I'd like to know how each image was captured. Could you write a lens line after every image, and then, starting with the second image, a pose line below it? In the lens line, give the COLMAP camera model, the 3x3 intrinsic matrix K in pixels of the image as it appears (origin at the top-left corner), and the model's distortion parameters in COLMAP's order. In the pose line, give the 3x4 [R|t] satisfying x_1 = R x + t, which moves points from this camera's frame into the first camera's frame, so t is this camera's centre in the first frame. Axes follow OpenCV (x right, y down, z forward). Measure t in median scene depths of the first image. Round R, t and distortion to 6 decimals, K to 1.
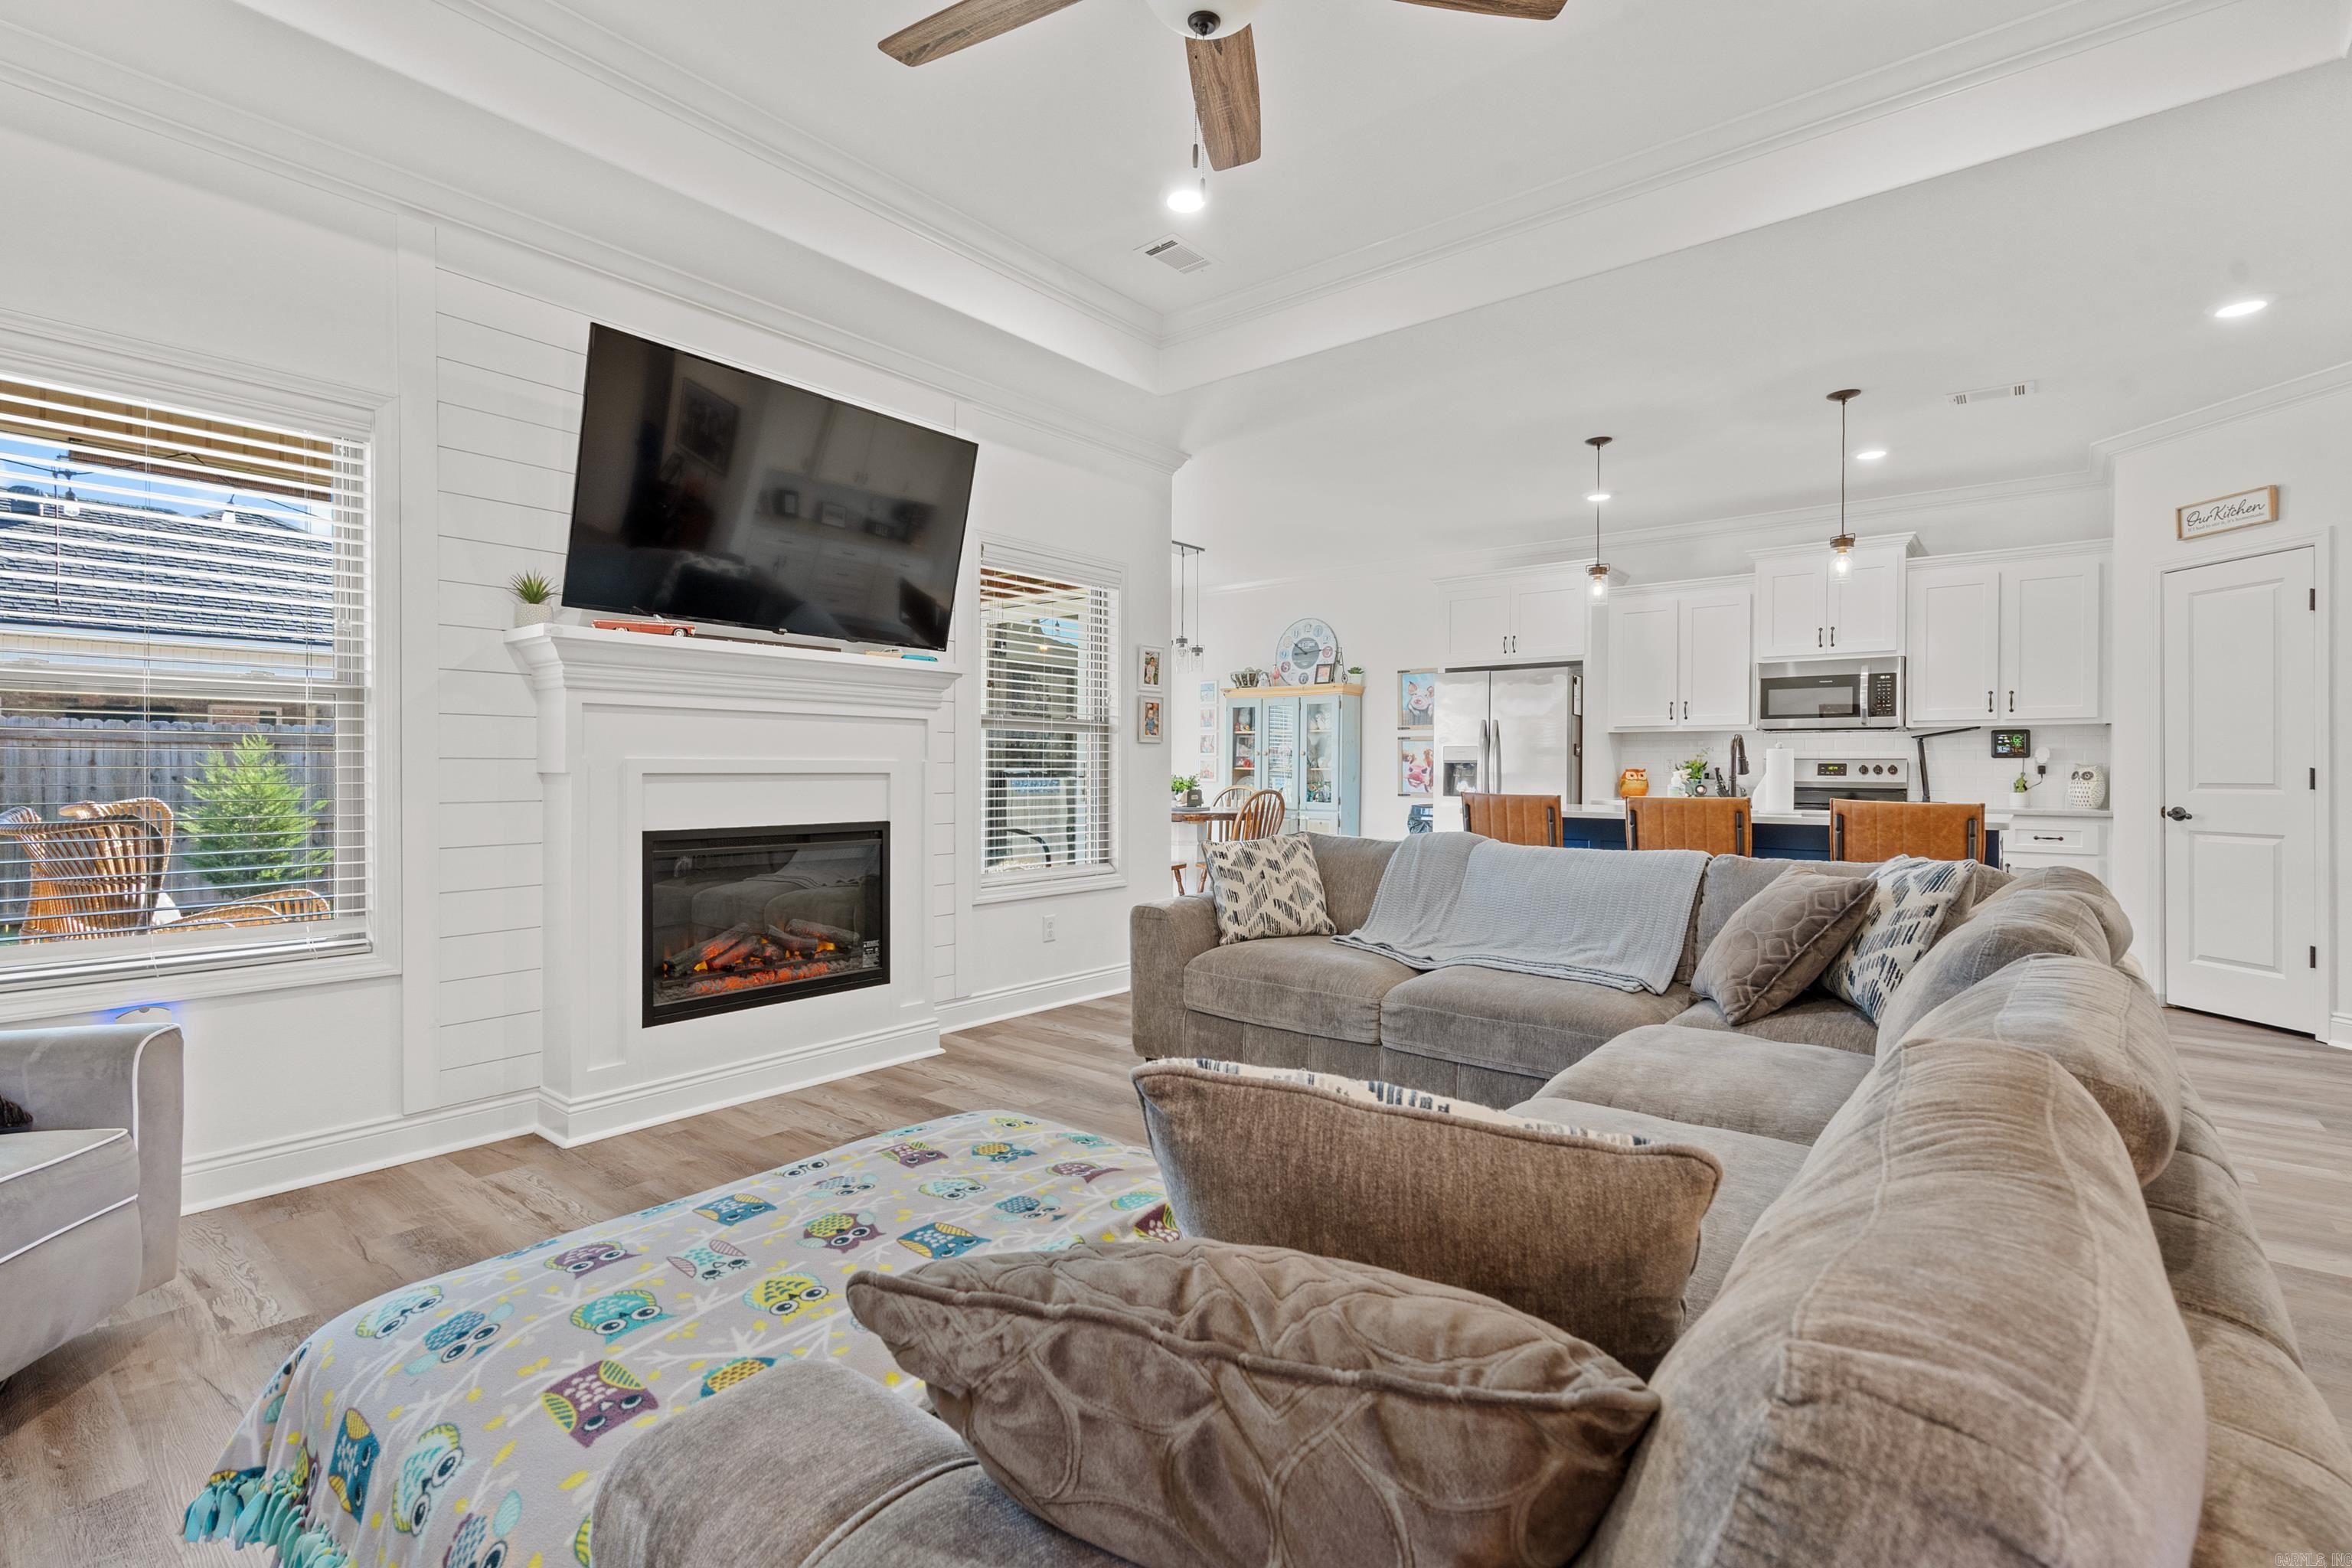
lens RADIAL K [[1069.4, 0, 1166.9], [0, 1069.4, 771.7], [0, 0, 1]] dist [-0.001627, 0.000625]
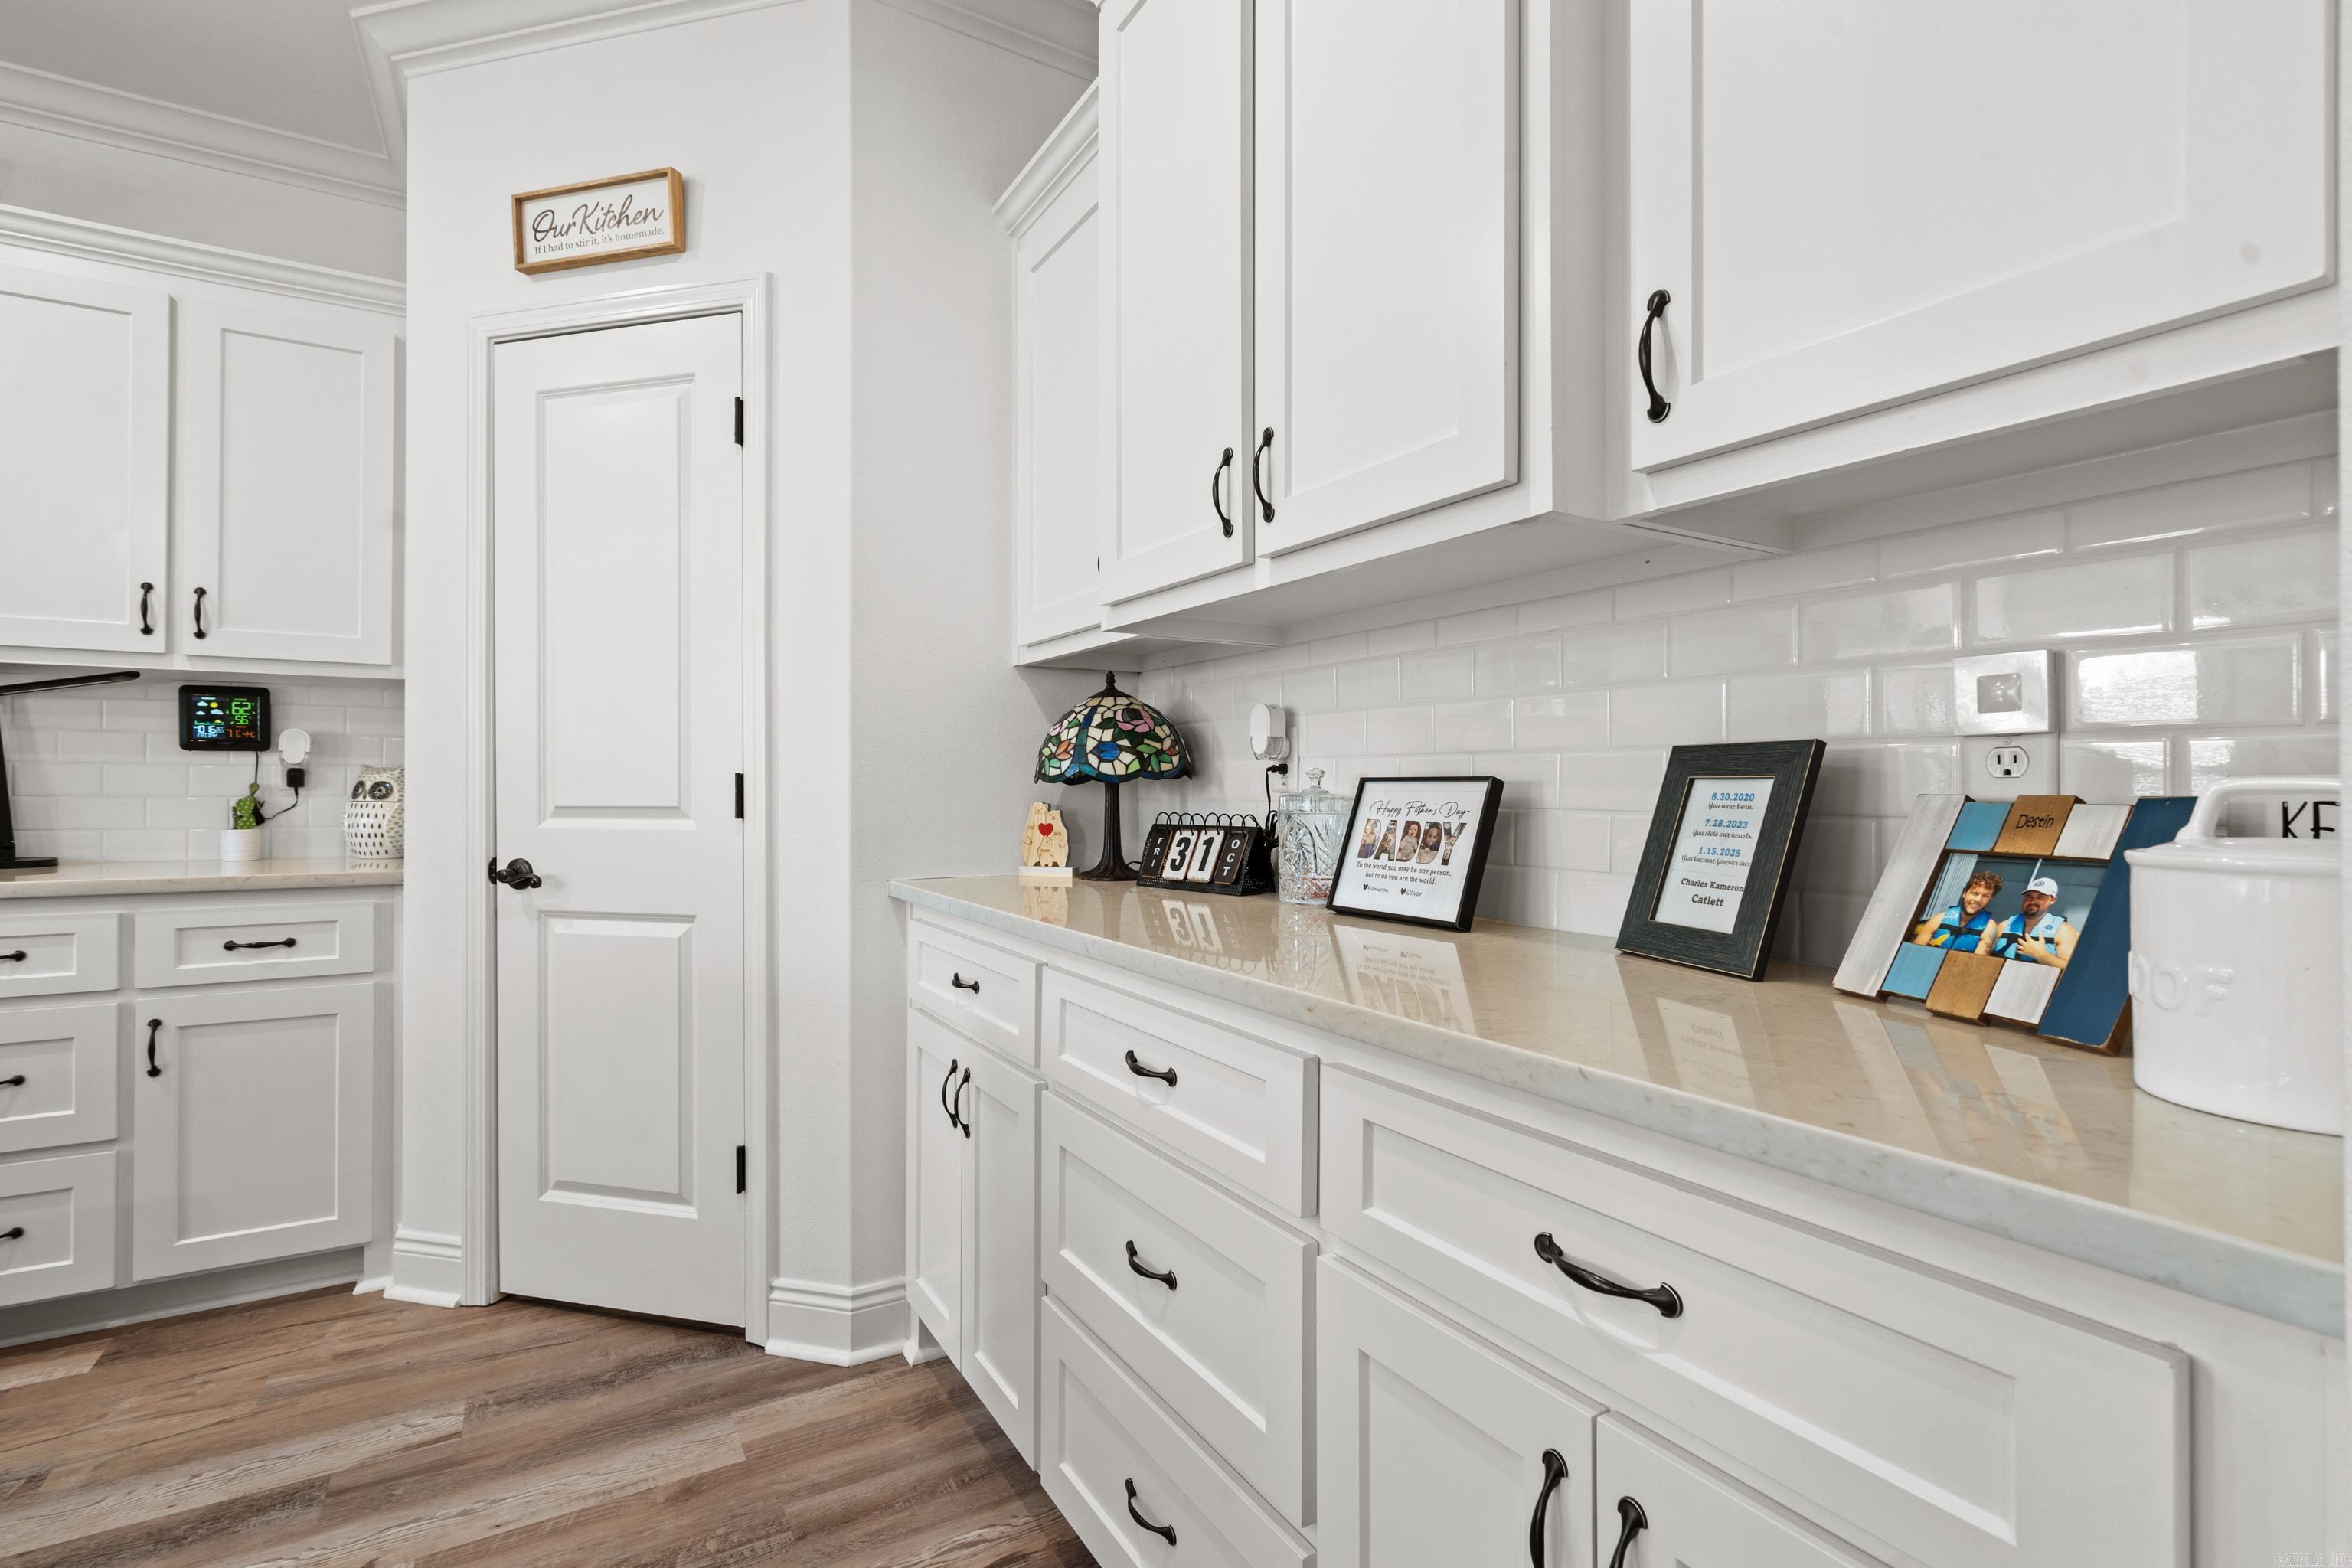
lens RADIAL K [[1086.2, 0, 1168.7], [0, 1086.2, 779.8], [0, 0, 1]] dist [0.003177, 0.000633]
pose [[0.343257, 0.000984, 0.939241, 0.505175], [0.001618, 0.999997, -0.001639, 0.000571], [-0.939240, 0.002082, 0.343255, 0.483987]]
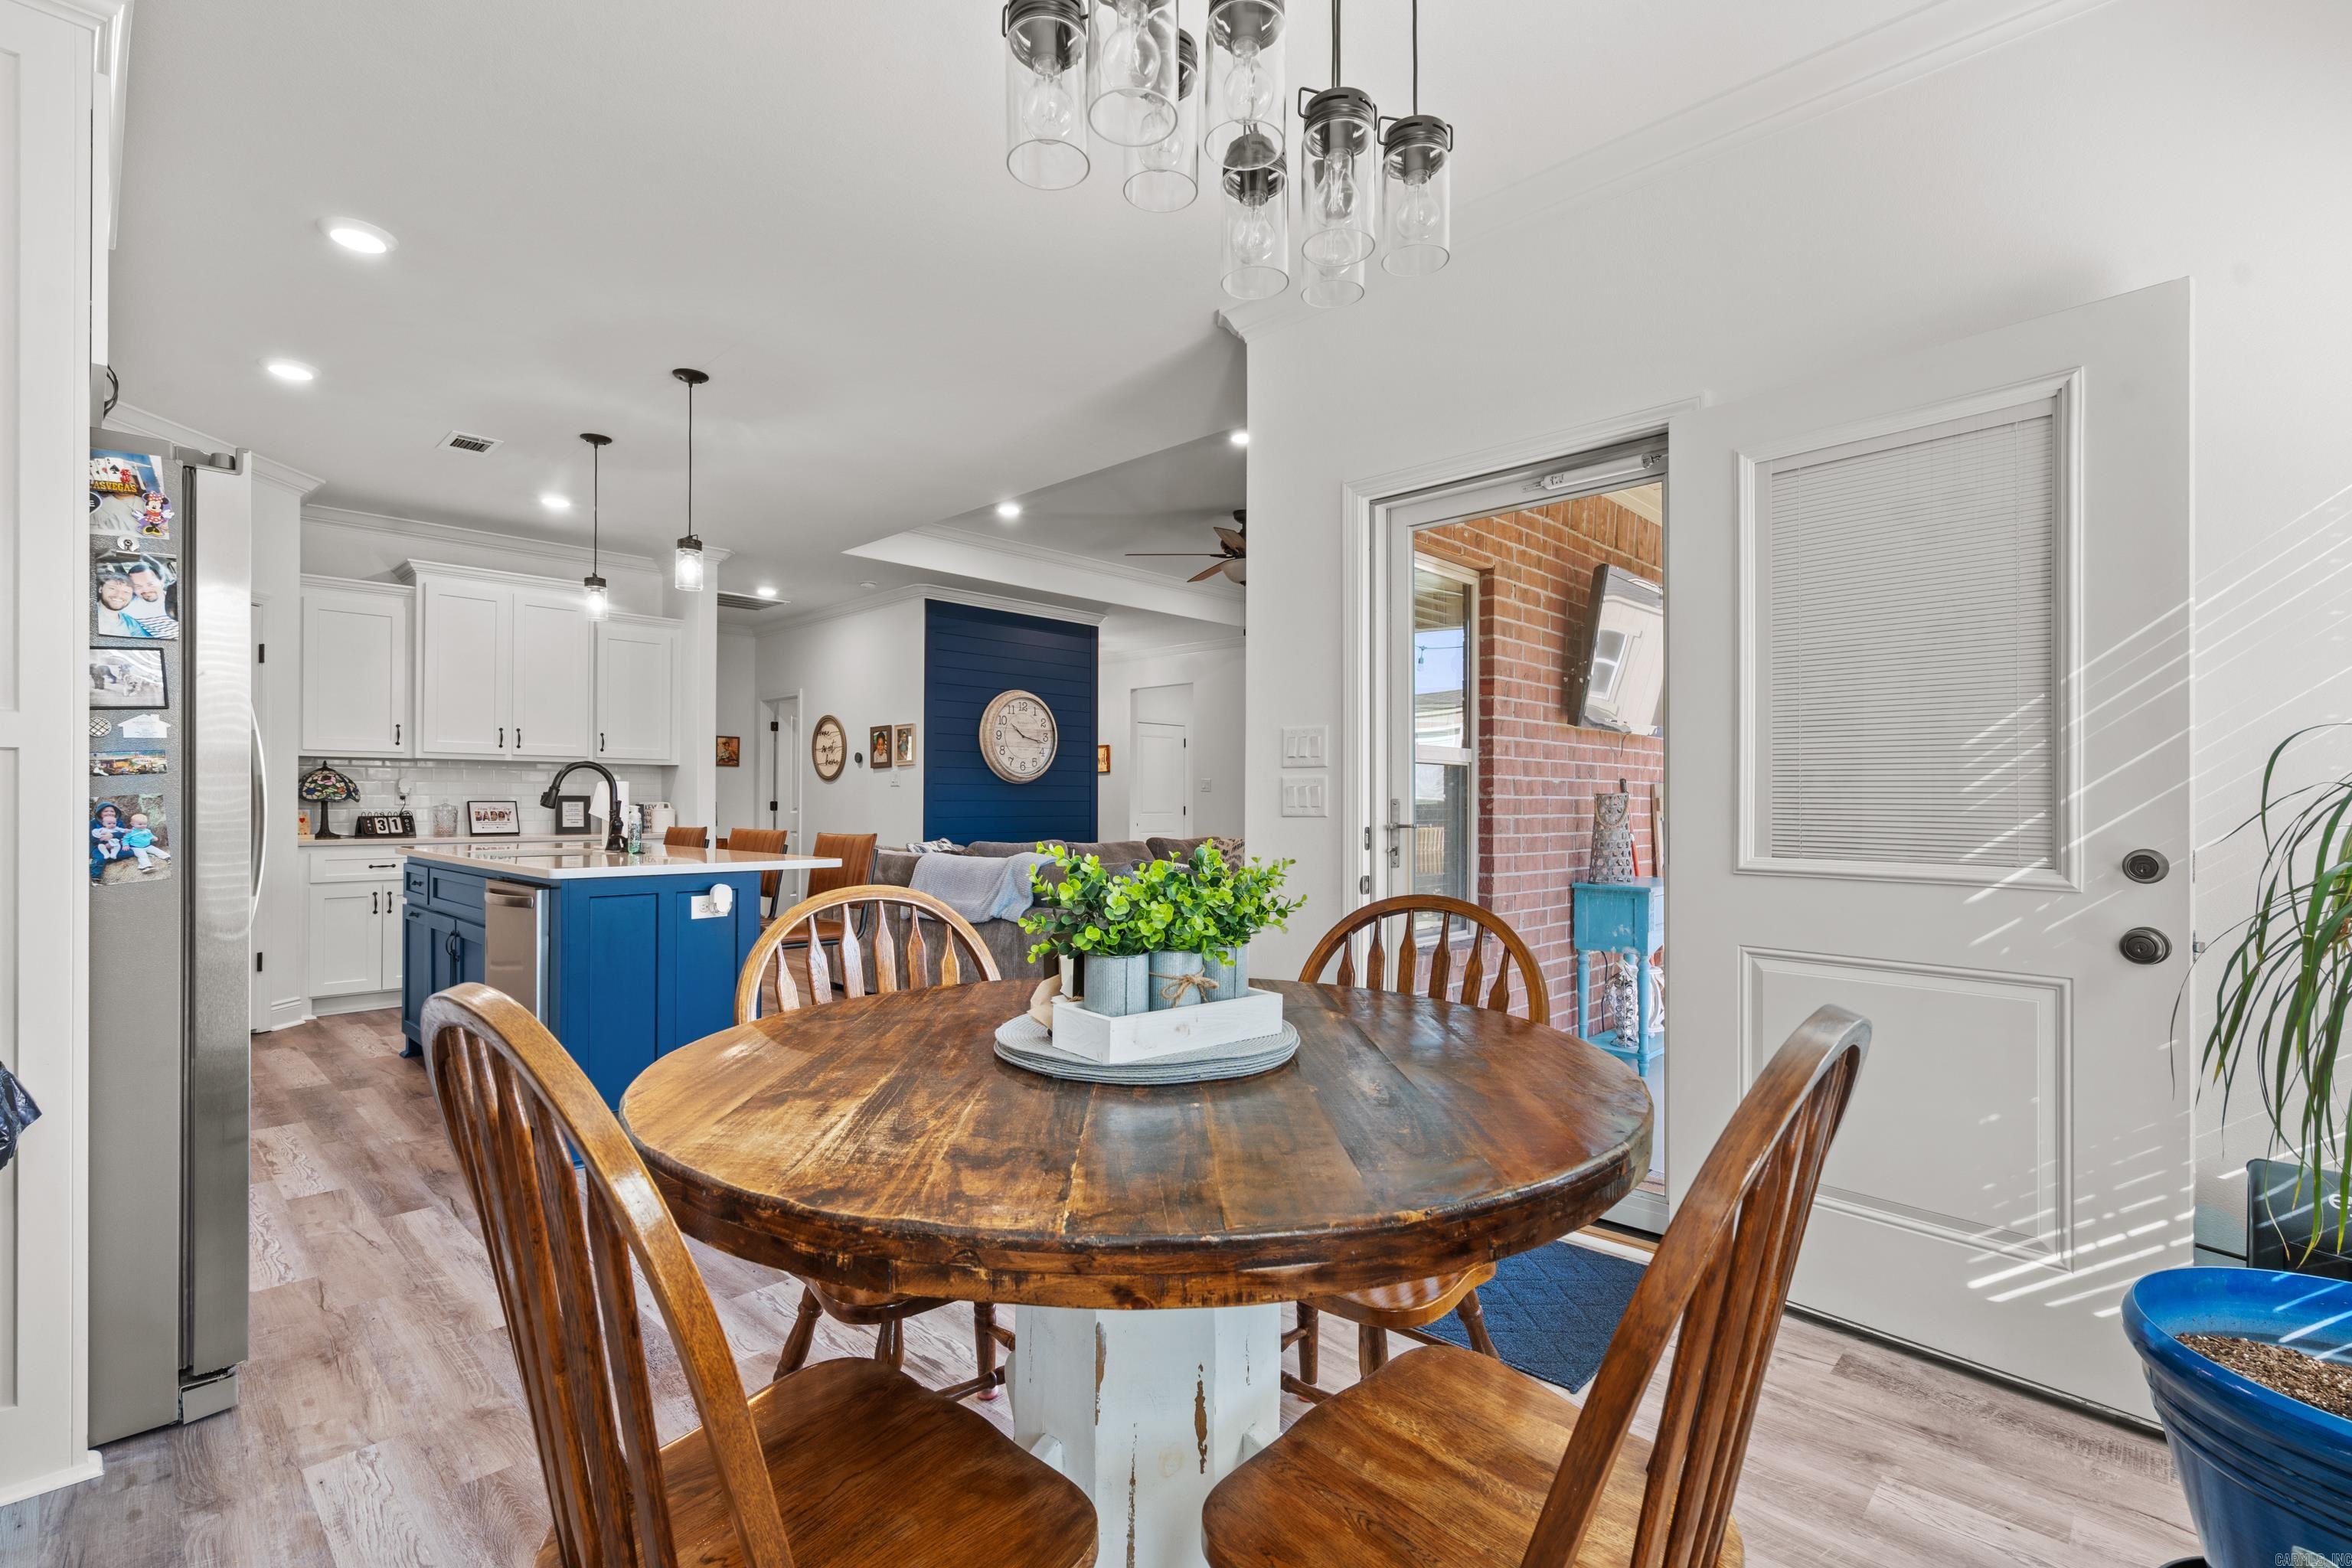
lens RADIAL K [[1066.9, 0, 1170.3], [0, 1066.9, 786.3], [0, 0, 1]] dist [0.000087, 0.000487]
pose [[-0.996633, -0.005792, 0.081793, -0.004102], [-0.006682, 0.999921, -0.010612, -0.008427], [-0.081725, -0.011122, -0.996593, 1.537441]]
